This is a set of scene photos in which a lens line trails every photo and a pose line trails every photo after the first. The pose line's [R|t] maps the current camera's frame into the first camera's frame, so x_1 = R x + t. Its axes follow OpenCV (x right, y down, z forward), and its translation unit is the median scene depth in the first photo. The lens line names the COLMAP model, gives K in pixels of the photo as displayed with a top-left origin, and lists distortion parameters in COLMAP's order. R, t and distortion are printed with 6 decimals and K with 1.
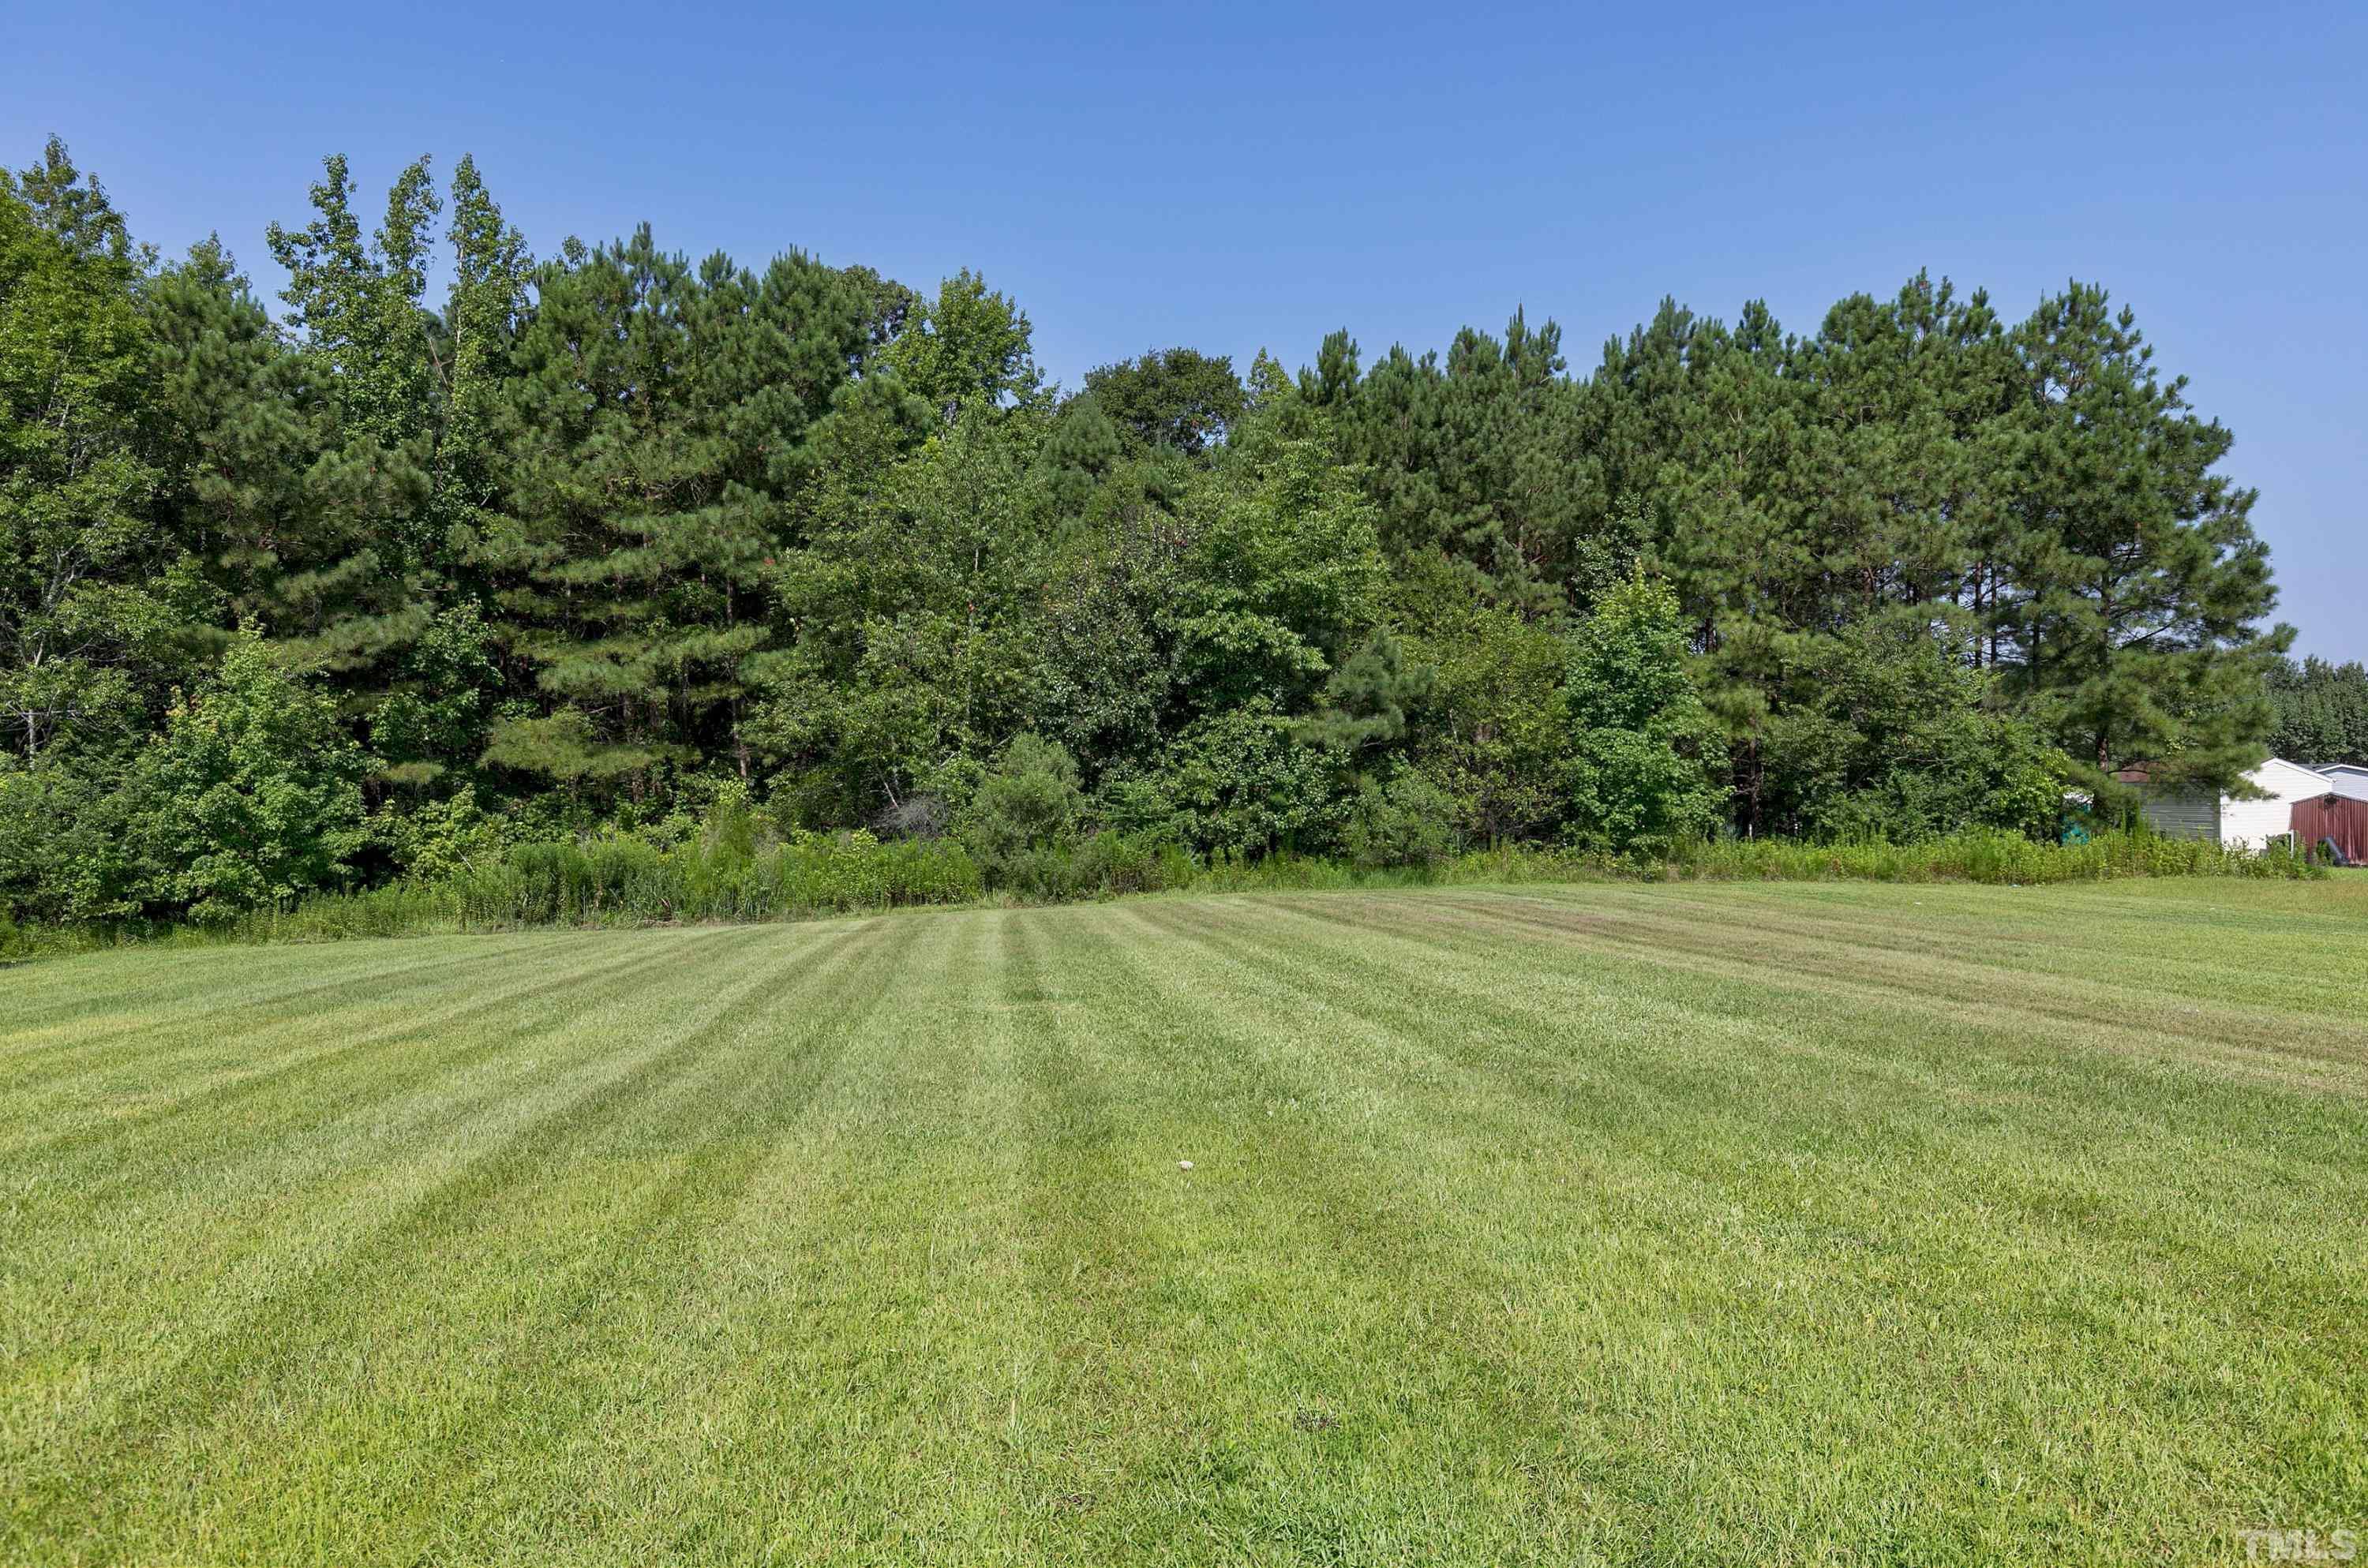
lens RADIAL K [[1626.1, 0, 1148.3], [0, 1626.1, 788.7], [0, 0, 1]] dist [-0.004369, 0.000519]
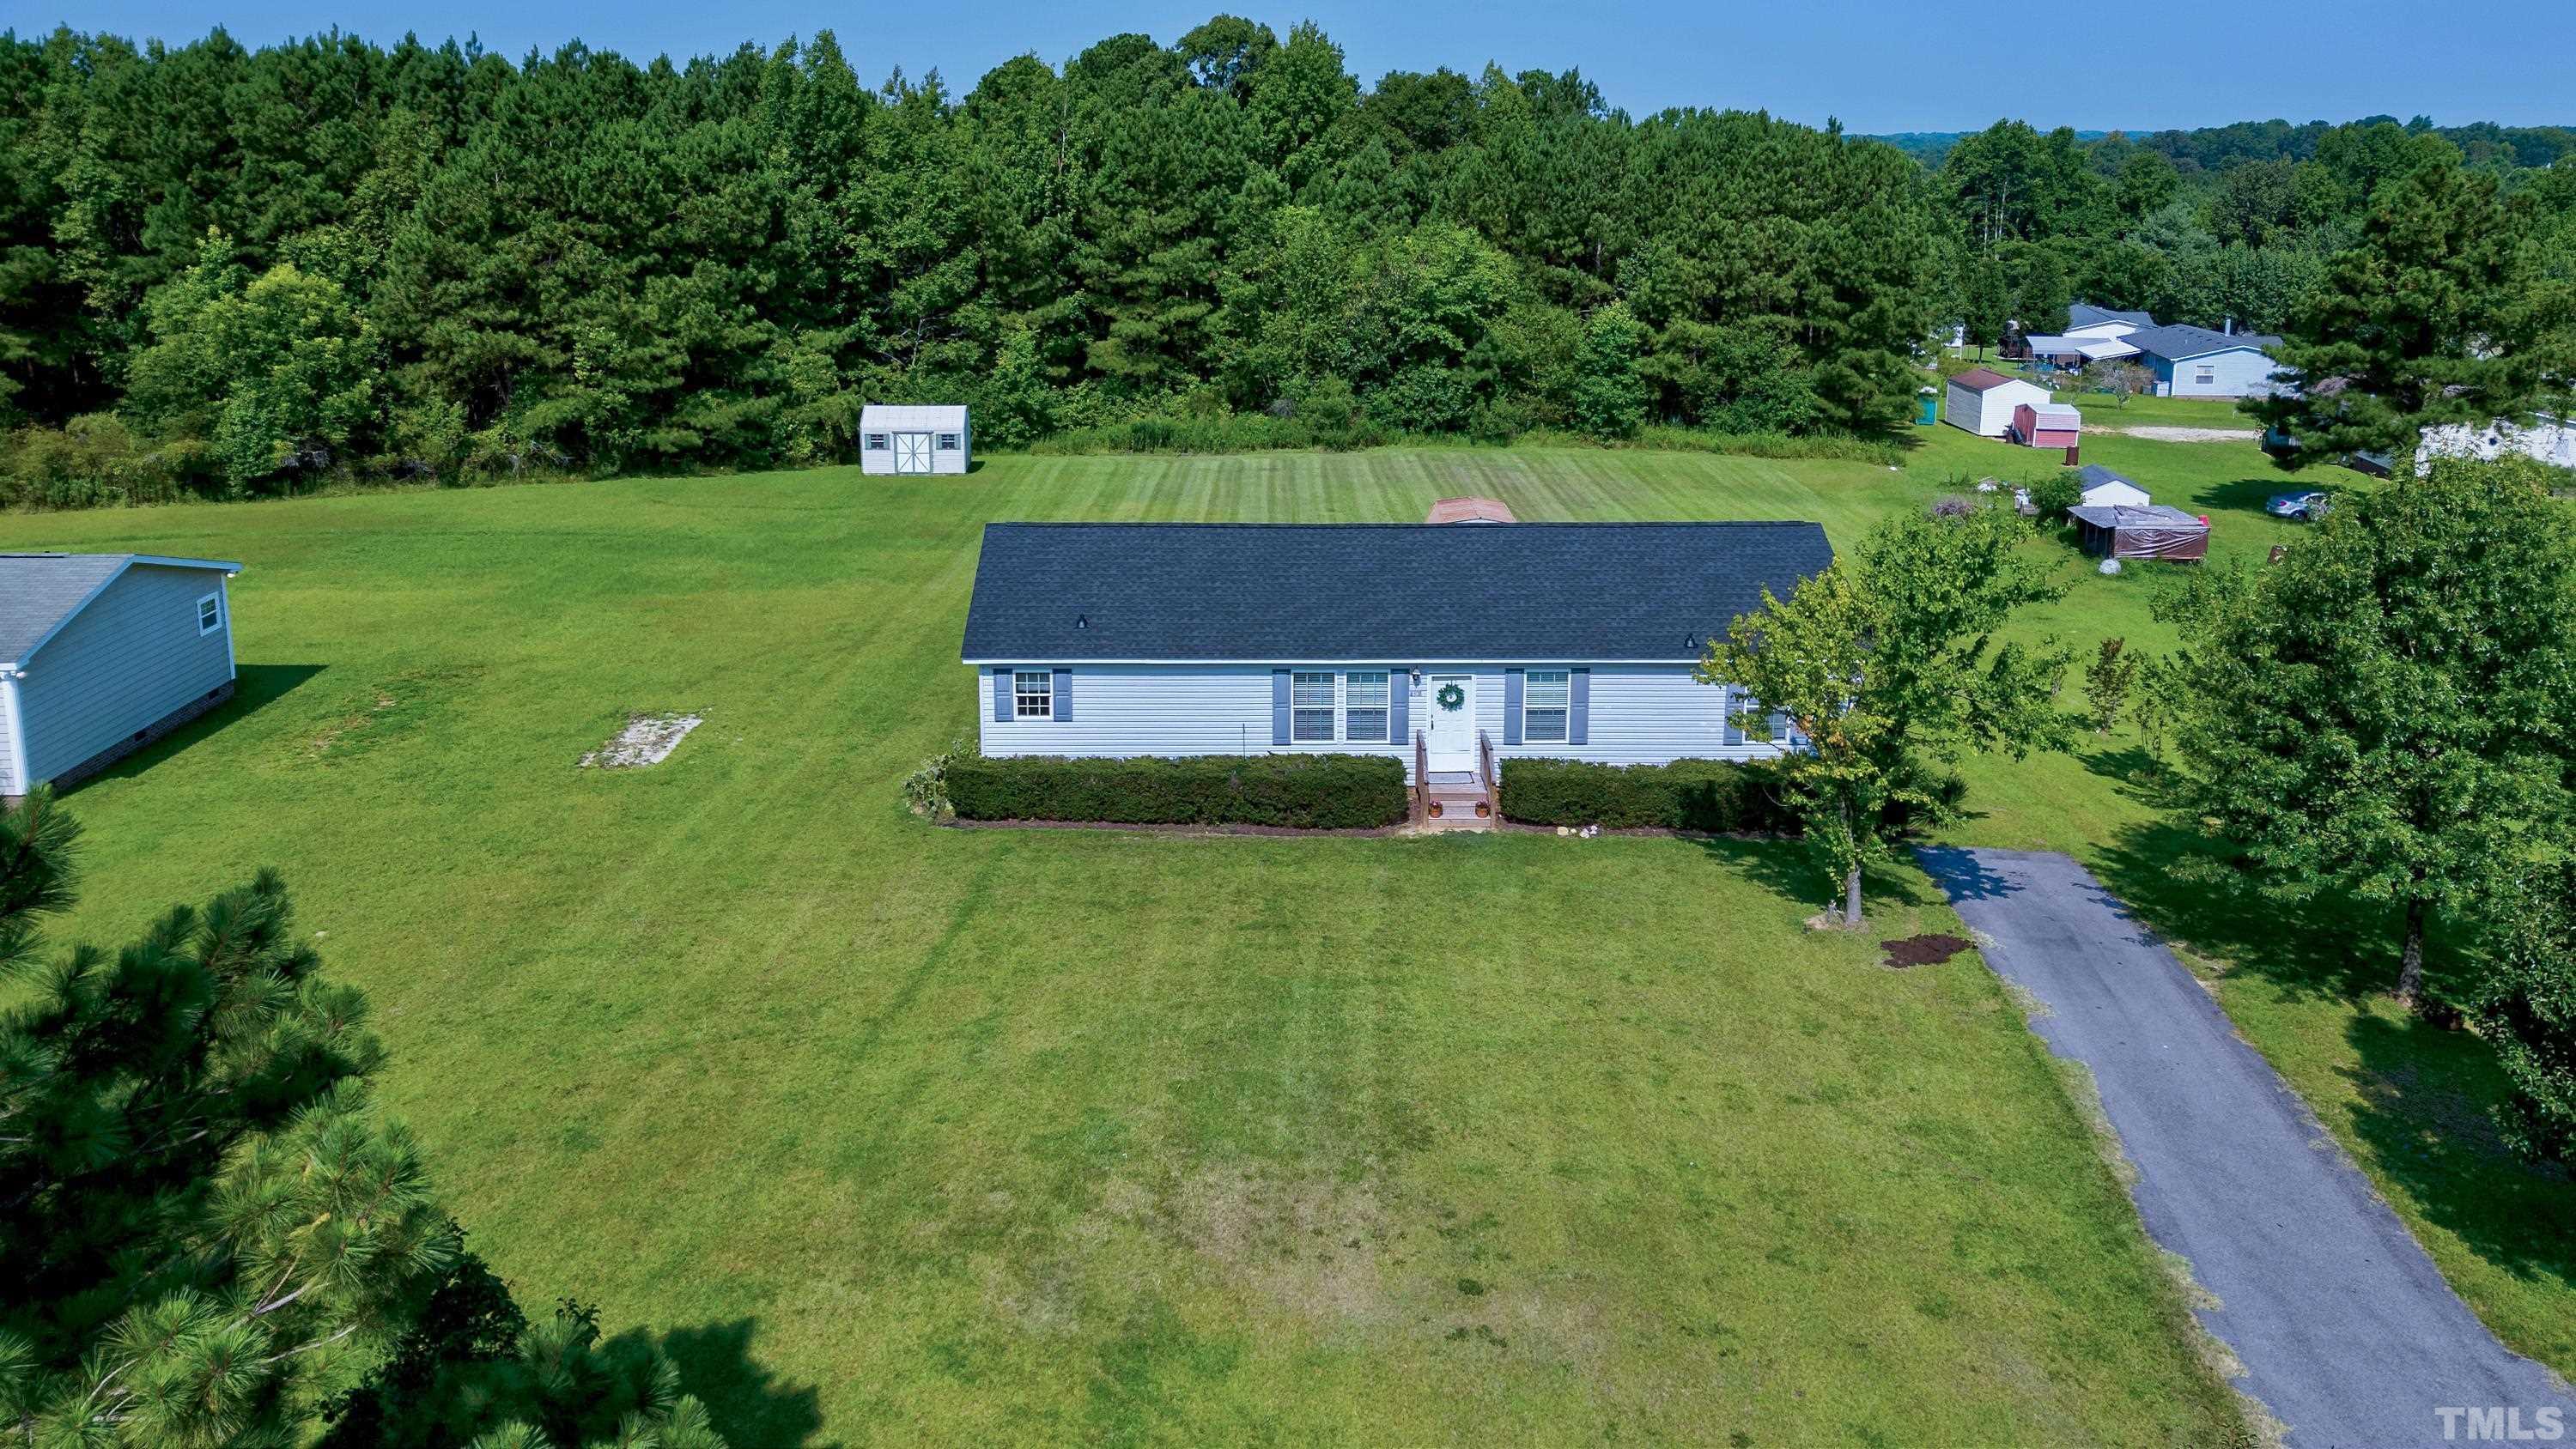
lens RADIAL K [[1748.4, 0, 1292.7], [0, 1748.4, 637.4], [0, 0, 1]] dist [0.166561, -0.000085]
pose [[0.995167, 0.060015, -0.077720, 0.079834], [-0.038942, 0.967799, 0.248695, -0.266095], [0.090142, -0.244467, 0.965459, -1.382310]]
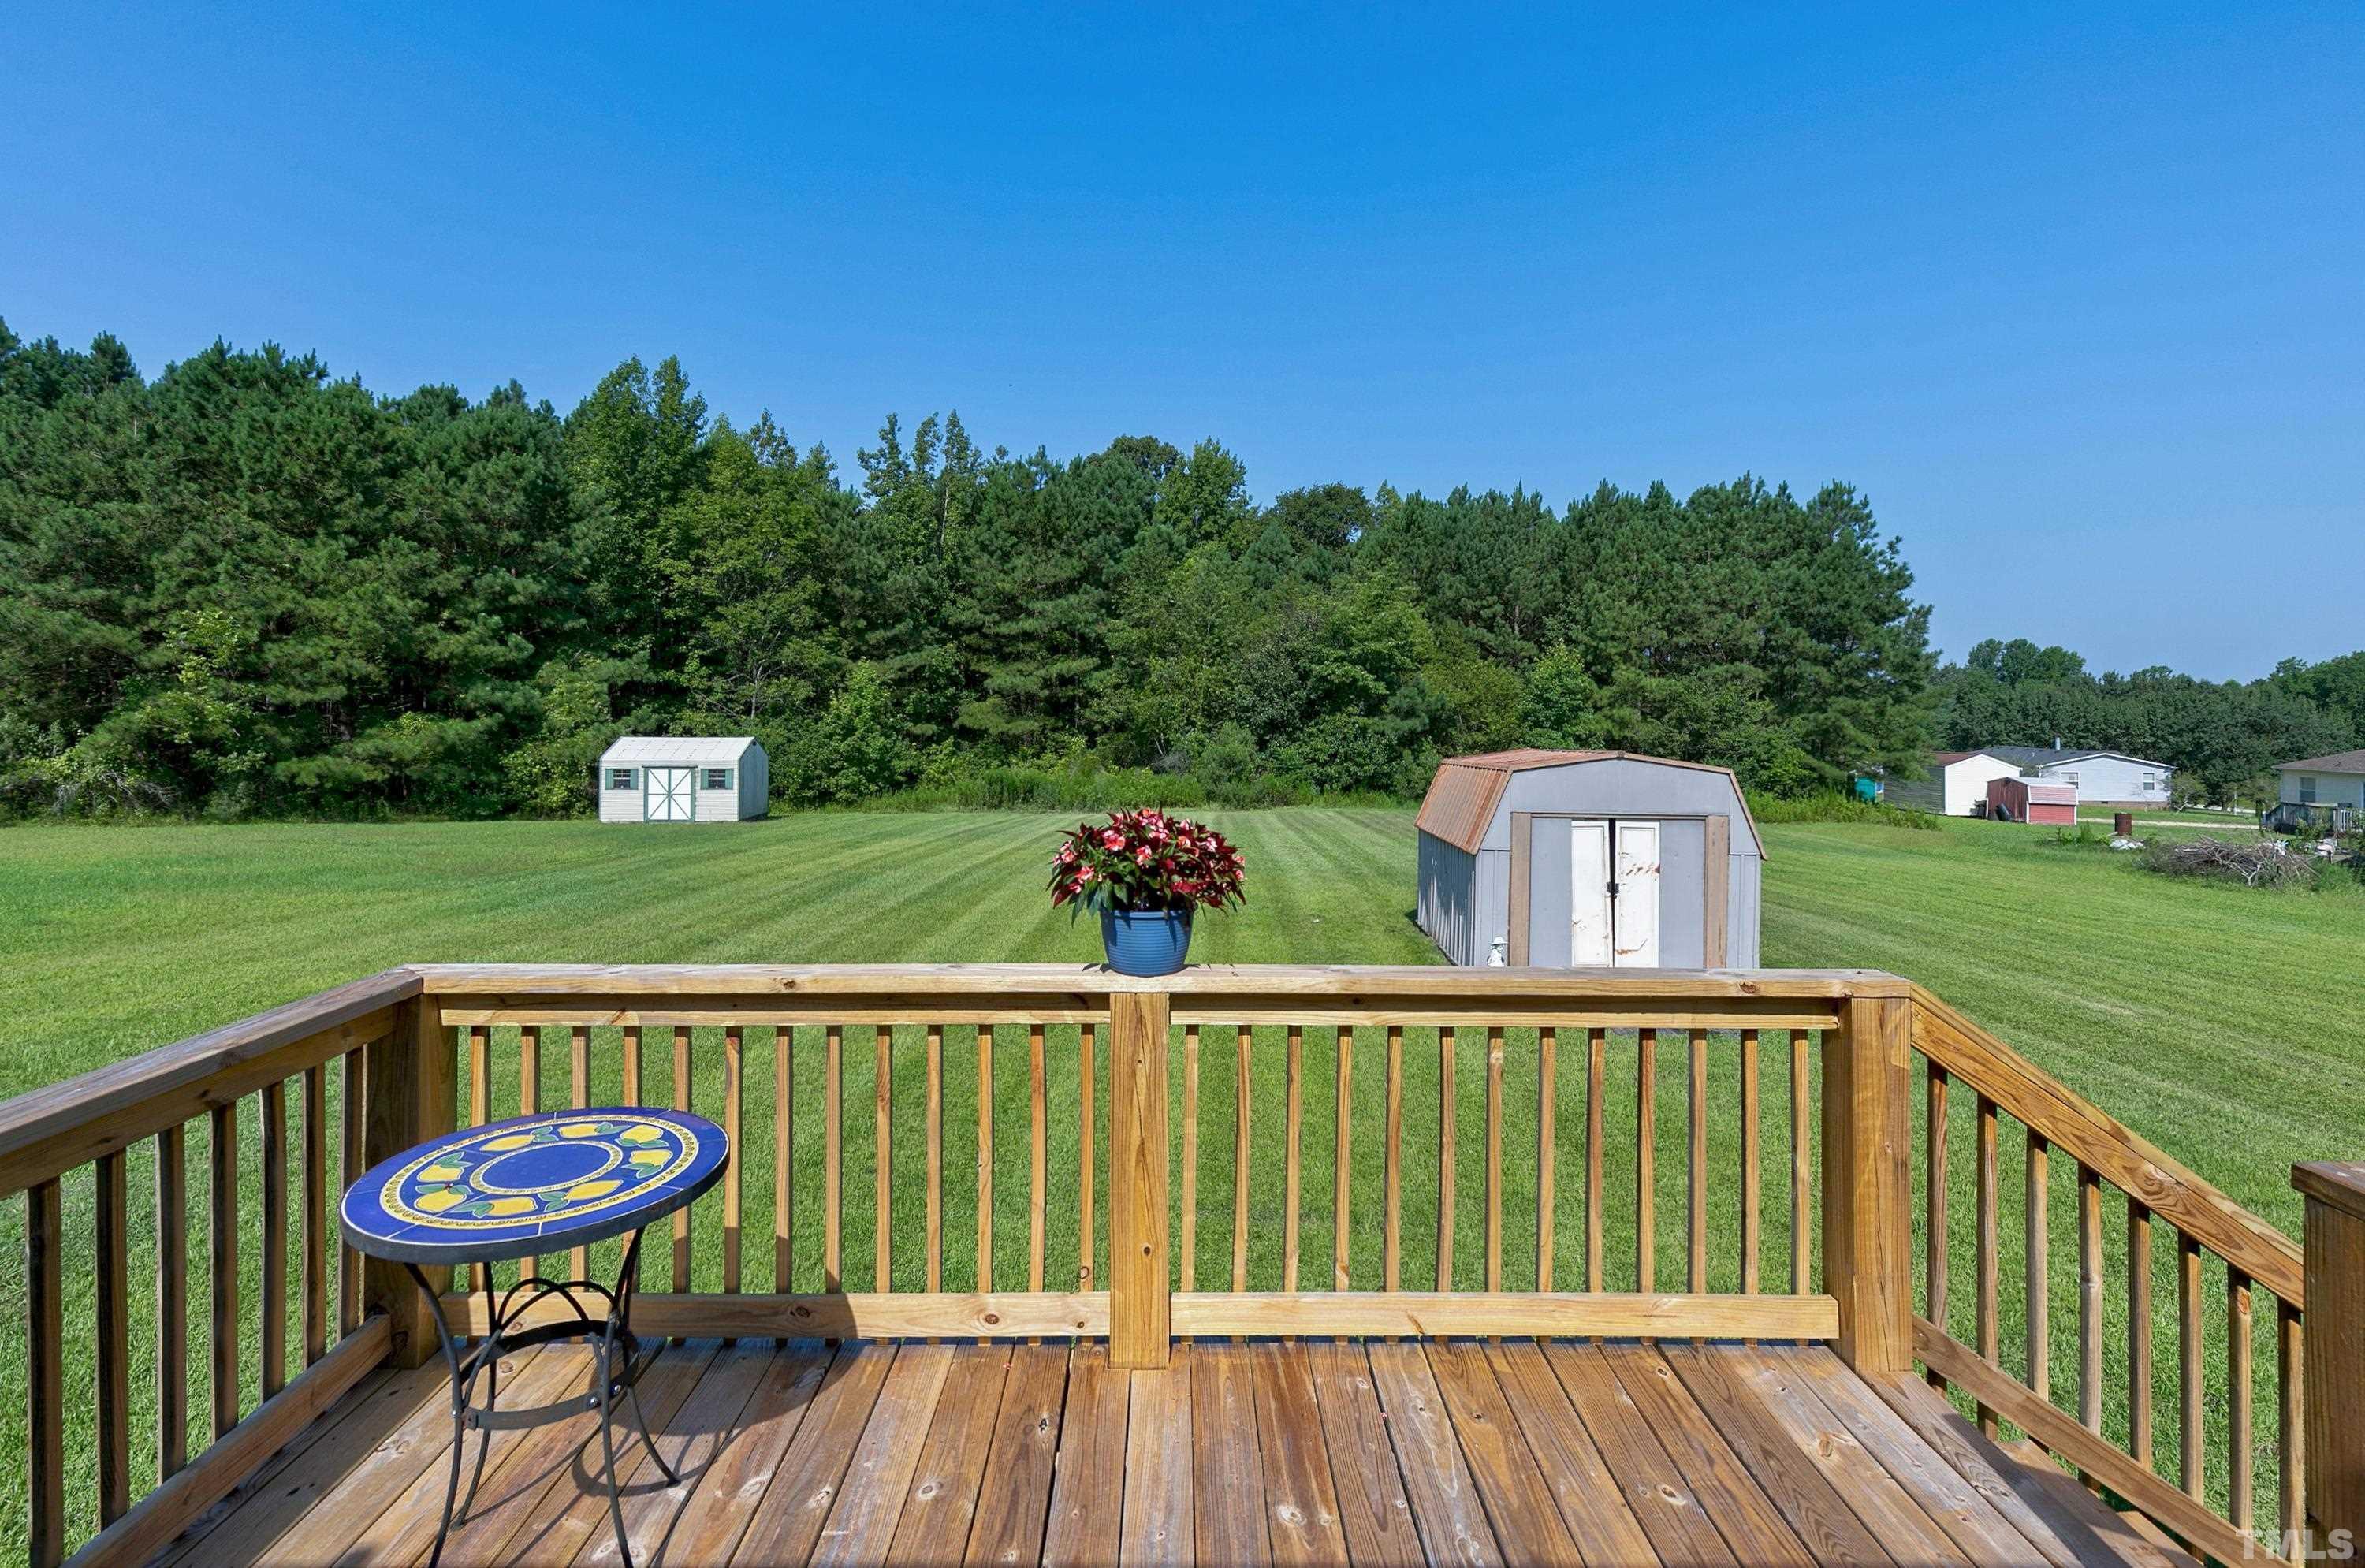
lens RADIAL K [[1155.2, 0, 1179.0], [0, 1155.2, 723.9], [0, 0, 1]] dist [0.002579, -0.000108]
pose [[0.991243, 0.035922, -0.127069, 0.037624], [-0.035614, 0.999355, 0.004697, -0.033349], [0.127156, -0.000131, 0.991883, -0.358070]]
